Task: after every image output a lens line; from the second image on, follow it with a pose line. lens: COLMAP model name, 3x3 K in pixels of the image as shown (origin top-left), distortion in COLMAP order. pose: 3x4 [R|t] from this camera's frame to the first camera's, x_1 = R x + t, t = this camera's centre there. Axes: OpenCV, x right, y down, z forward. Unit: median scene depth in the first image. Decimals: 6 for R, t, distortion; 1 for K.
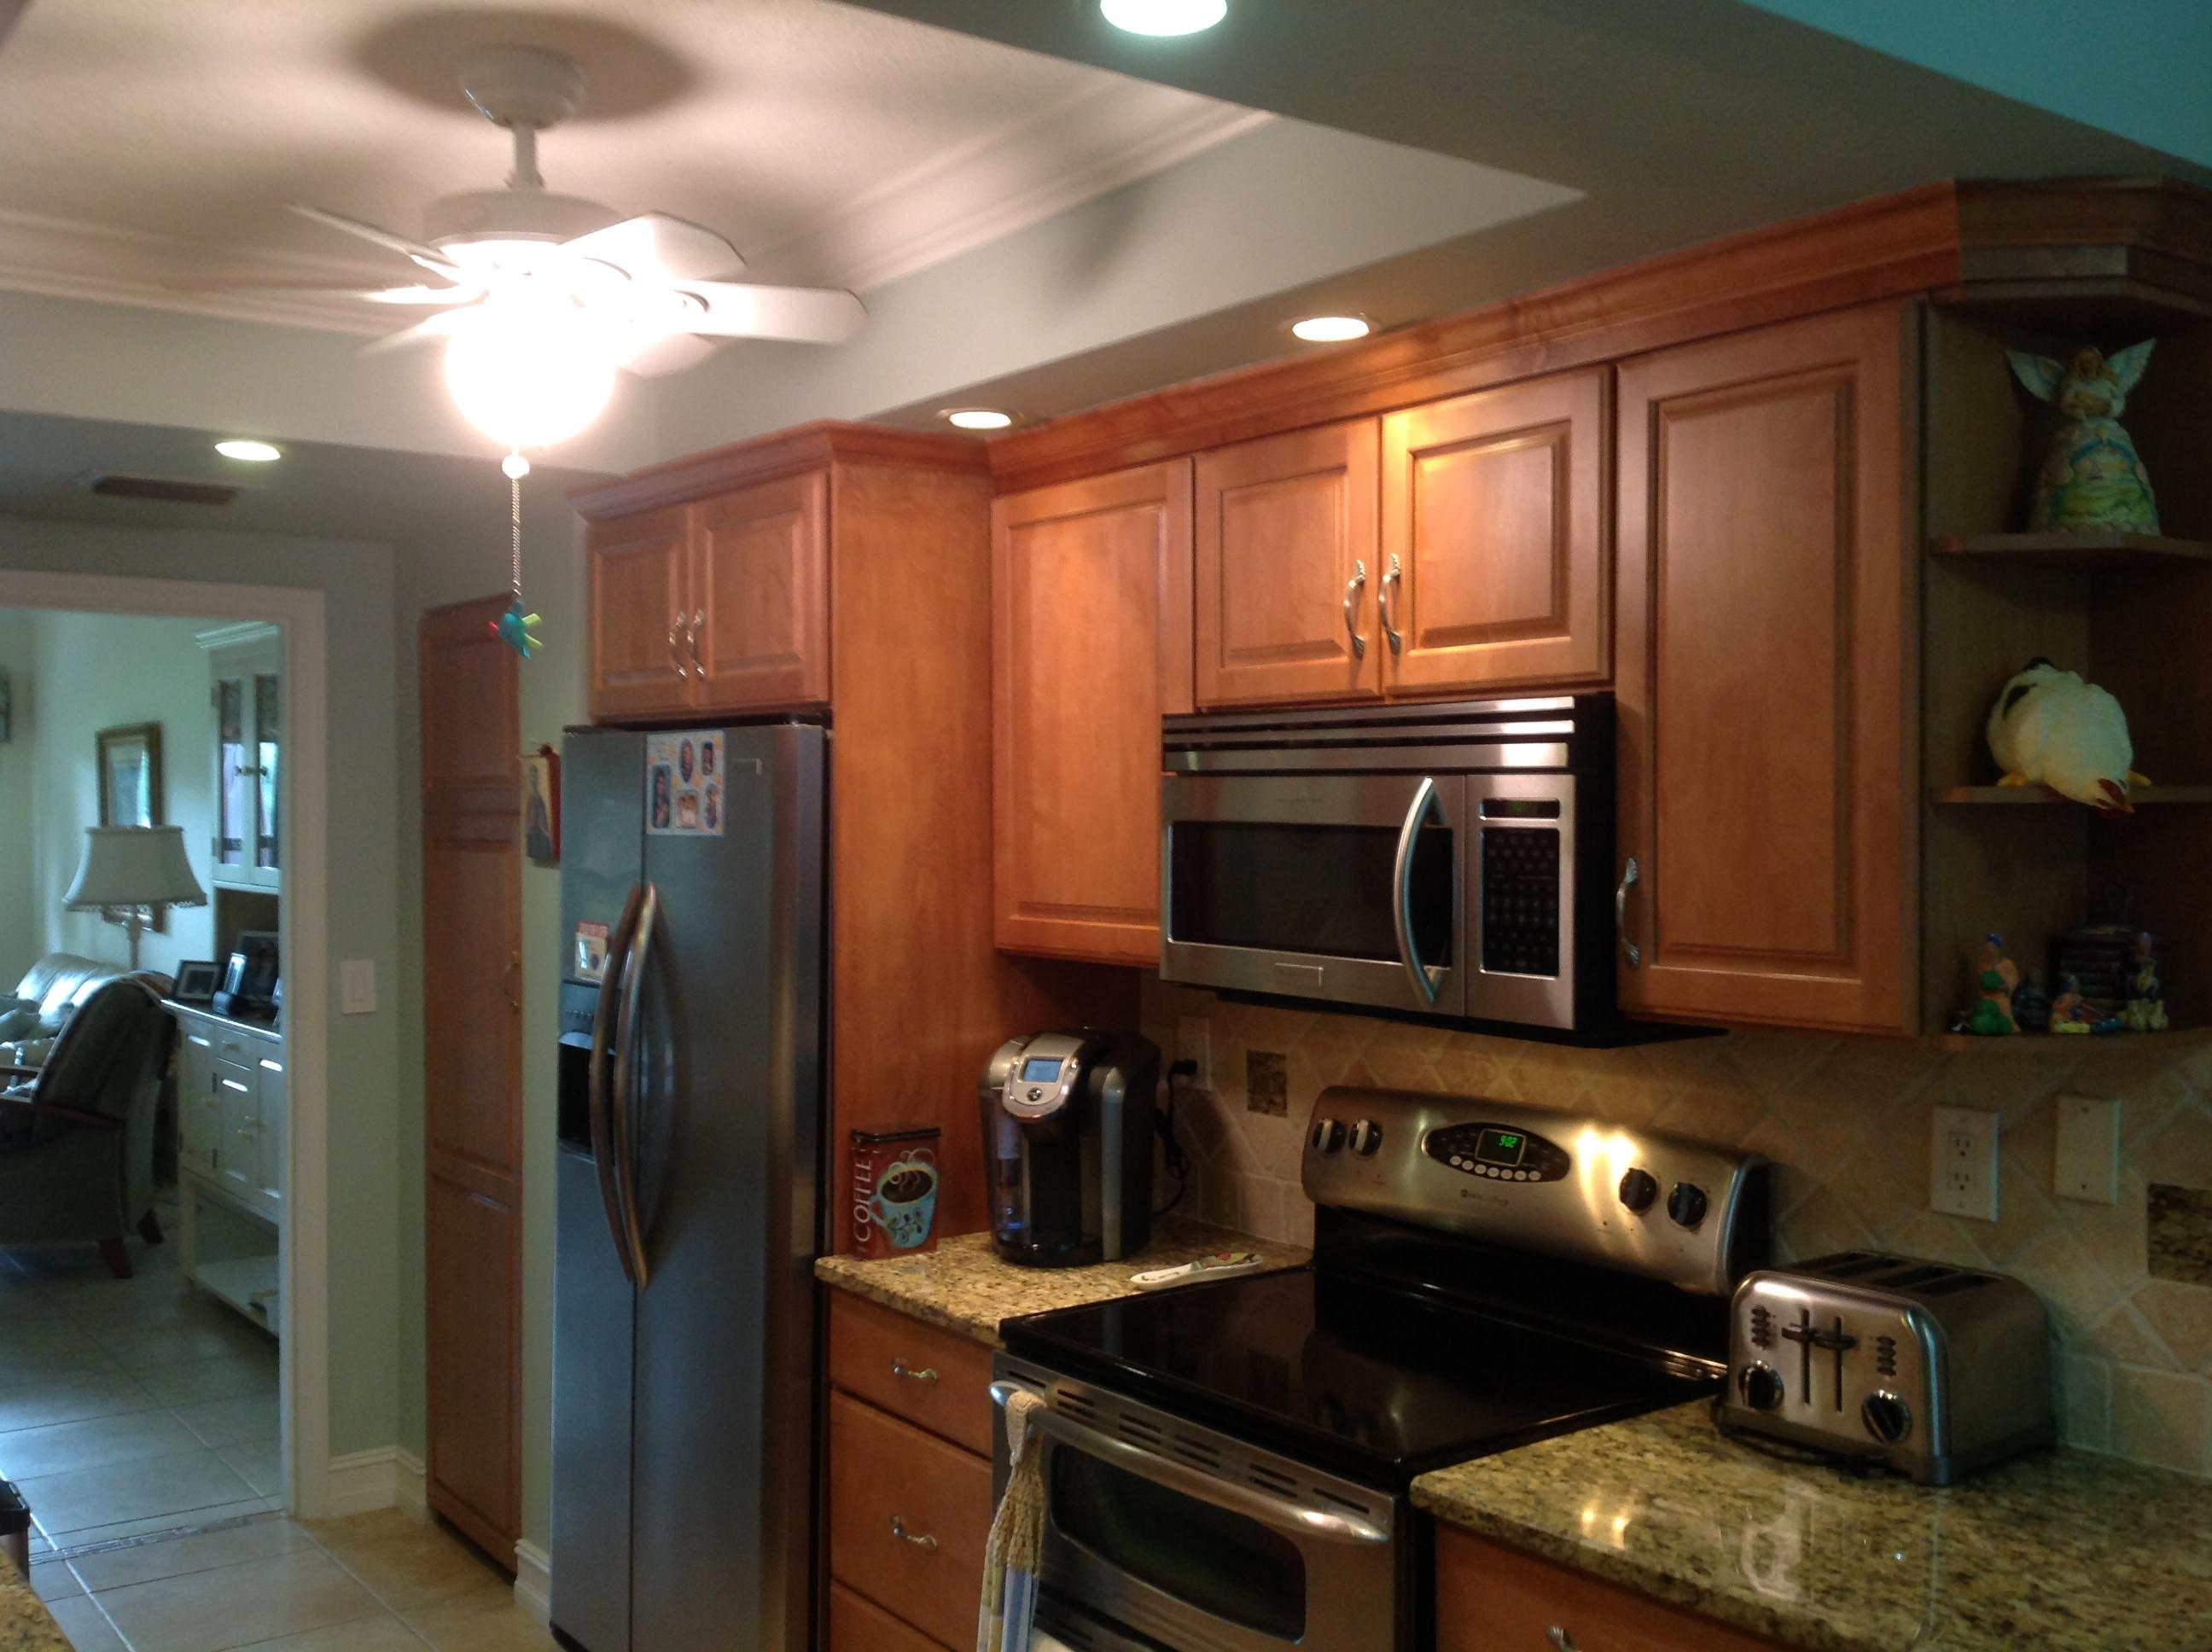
lens RADIAL K [[2046.2, 0, 1106.0], [0, 2046.2, 826.0], [0, 0, 1]] dist [0.165084, -0.350115]
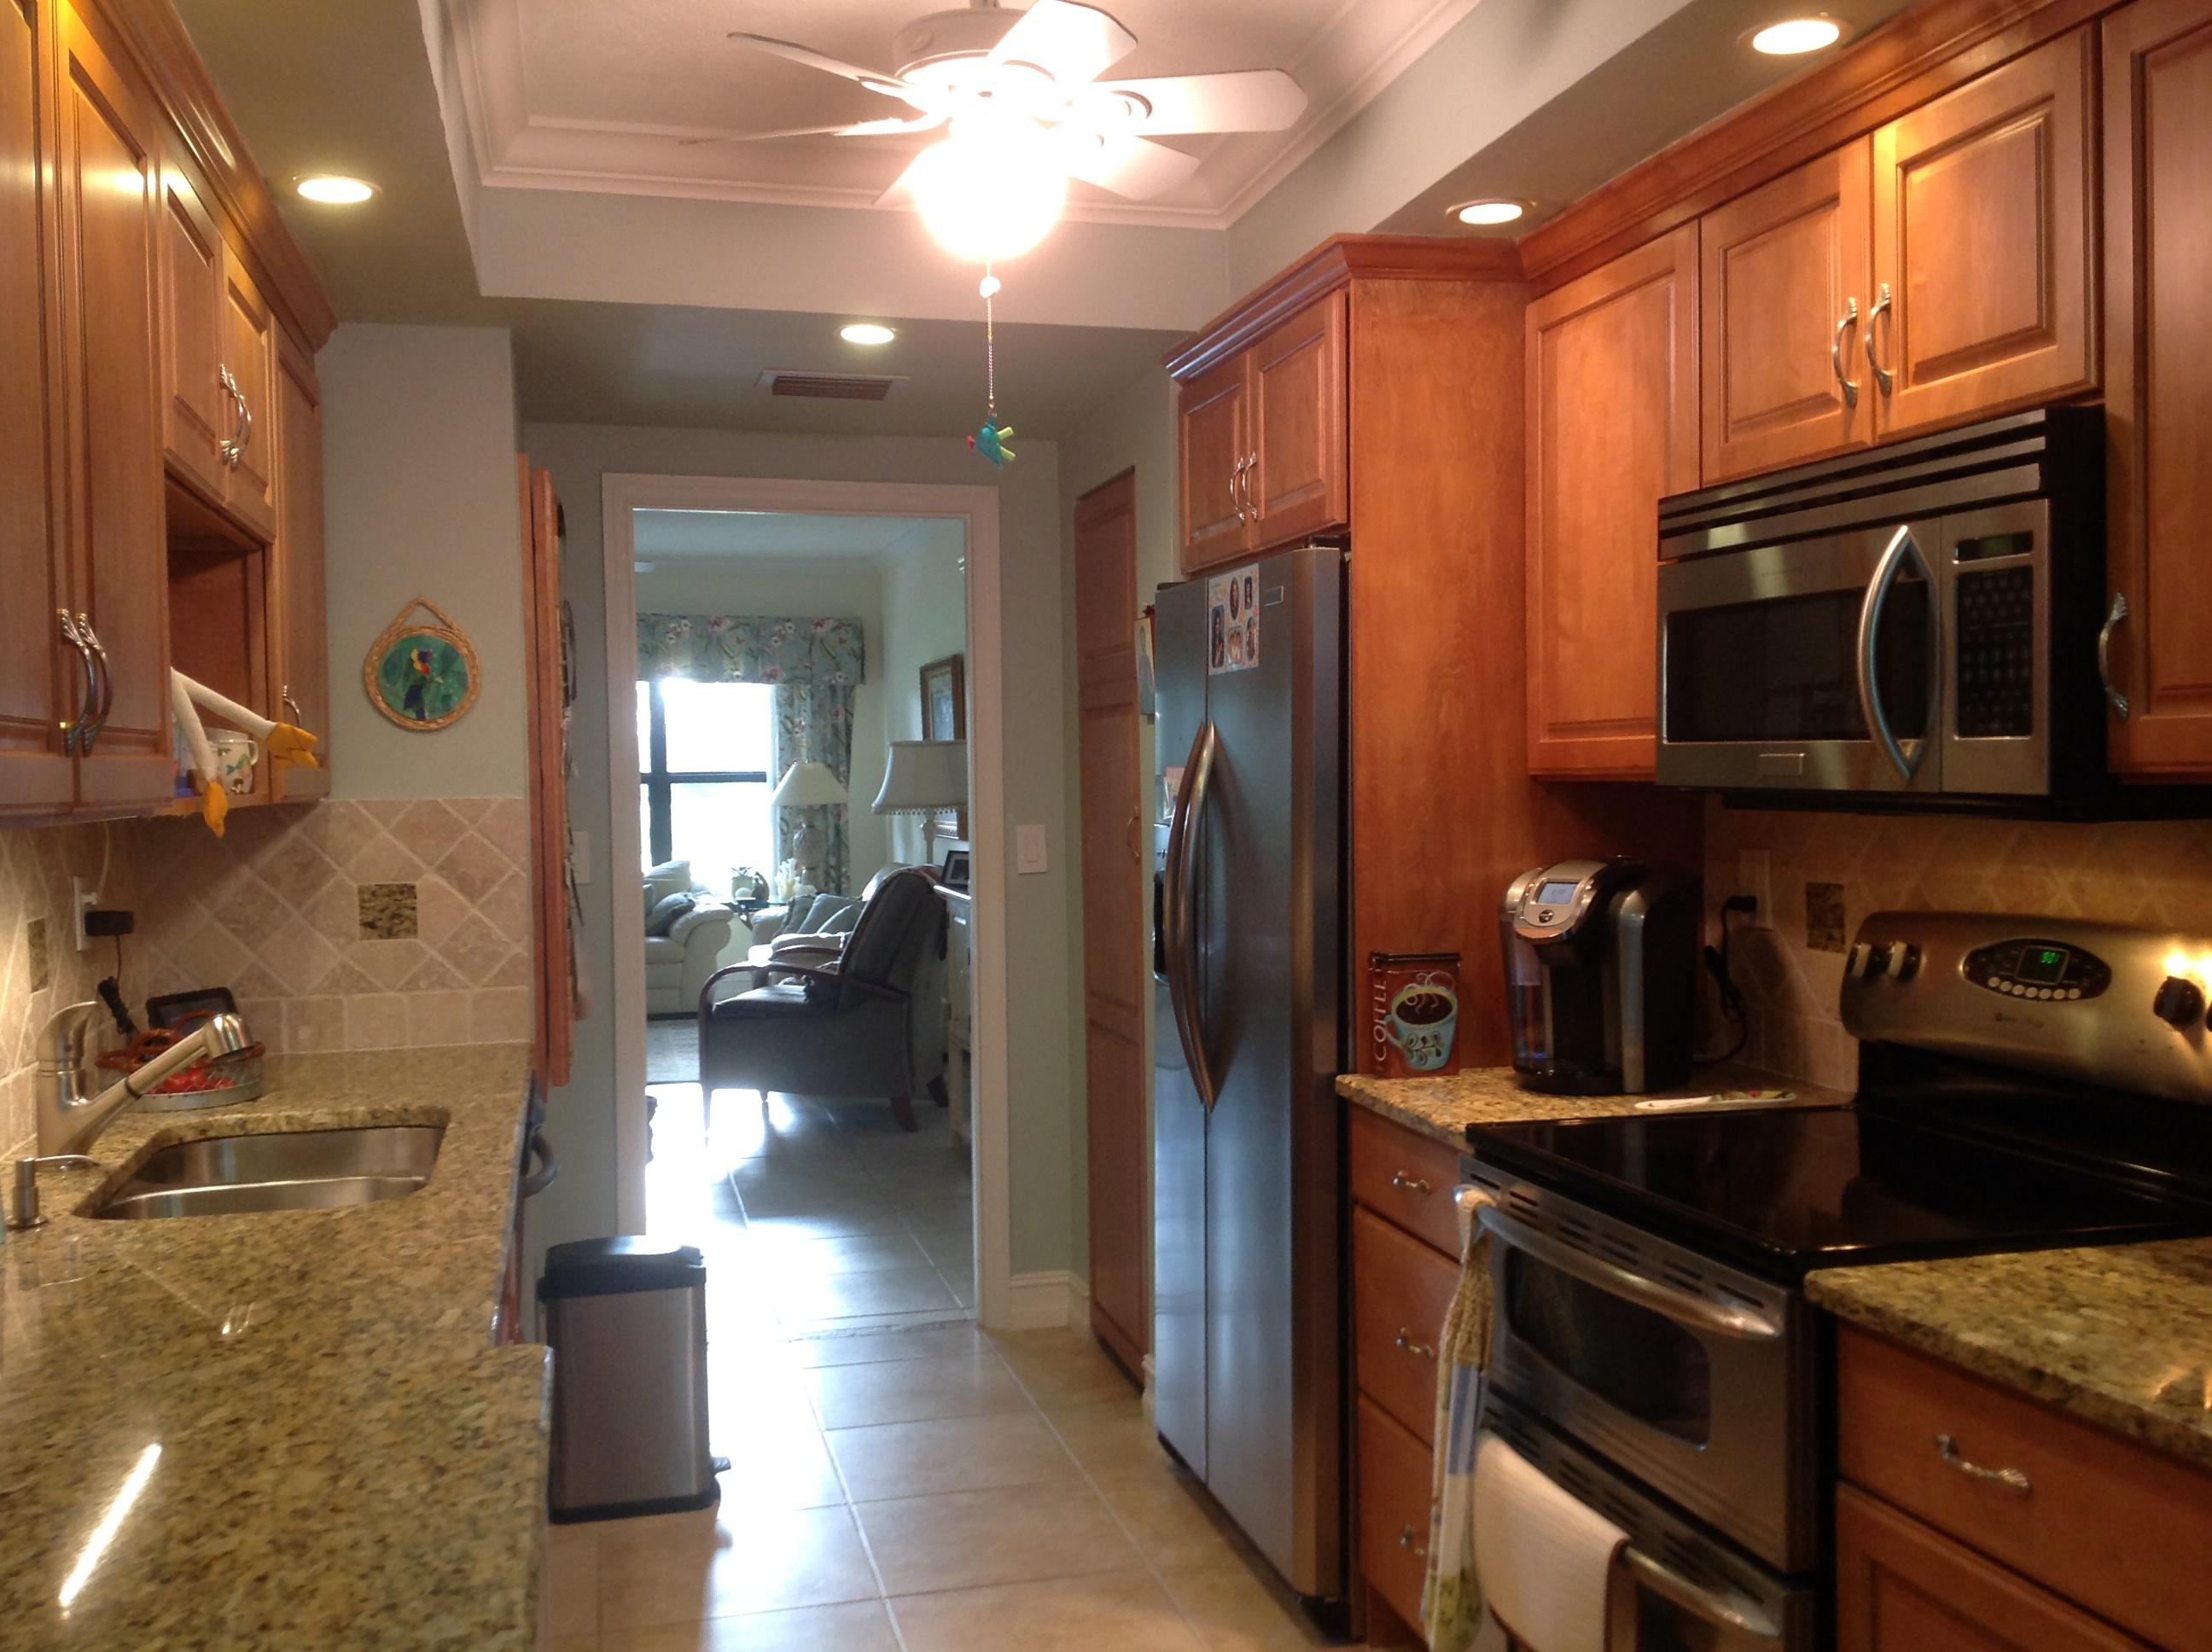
lens RADIAL K [[2046.2, 0, 1106.0], [0, 2046.2, 826.0], [0, 0, 1]] dist [0.165084, -0.350115]
pose [[0.922163, 0.000329, -0.386801, 0.151479], [0.008552, 0.999738, 0.021239, 0.067685], [0.386707, -0.022893, 0.921919, 0.031478]]
